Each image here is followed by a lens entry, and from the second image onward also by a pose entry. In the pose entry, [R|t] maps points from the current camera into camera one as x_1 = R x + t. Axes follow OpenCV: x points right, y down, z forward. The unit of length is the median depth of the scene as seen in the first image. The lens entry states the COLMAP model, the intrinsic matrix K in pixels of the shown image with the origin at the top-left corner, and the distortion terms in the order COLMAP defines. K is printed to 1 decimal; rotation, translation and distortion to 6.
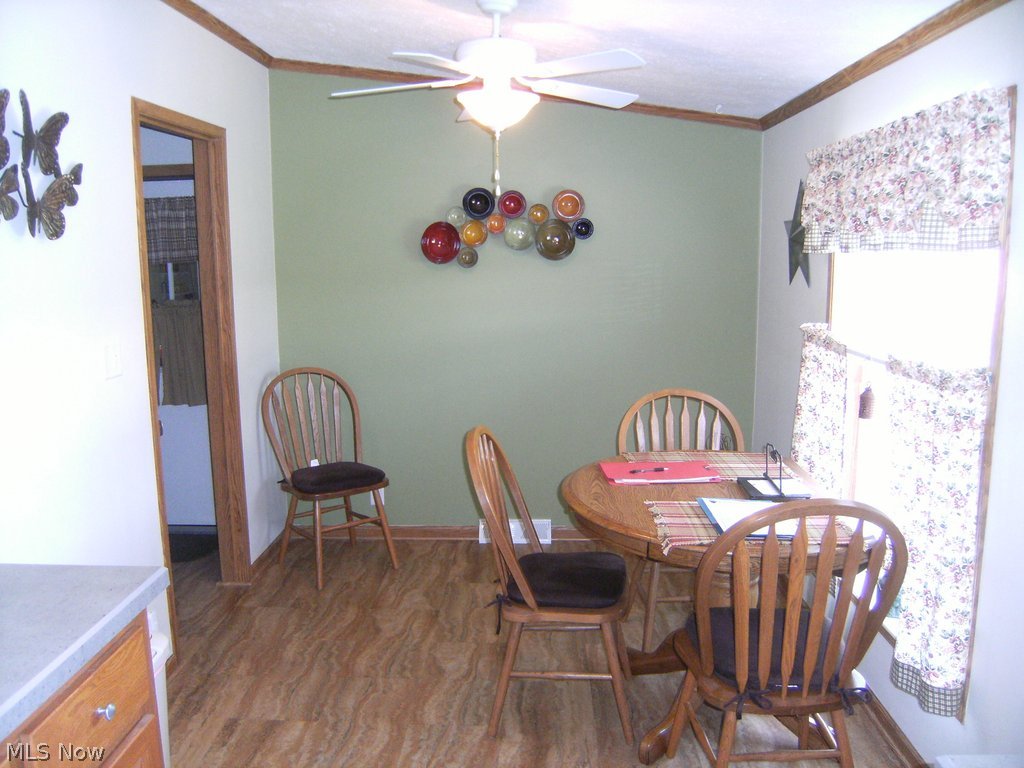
lens RADIAL K [[839.6, 0, 512.0], [0, 839.6, 384.0], [0, 0, 1]] dist [-0.003240, 0.003203]
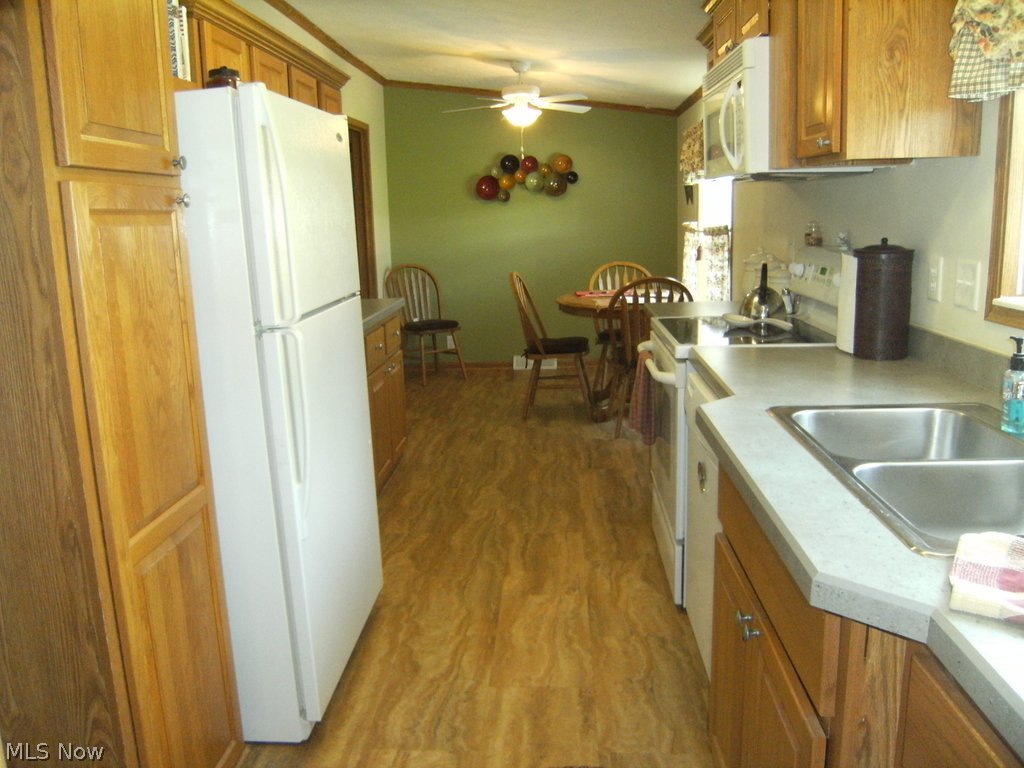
lens RADIAL K [[839.6, 0, 512.0], [0, 839.6, 384.0], [0, 0, 1]] dist [-0.003240, 0.003203]
pose [[0.999483, -0.016519, -0.027577, 0.003627], [0.017506, 0.999201, 0.035938, 0.168624], [0.026961, -0.036402, 0.998973, -0.710634]]
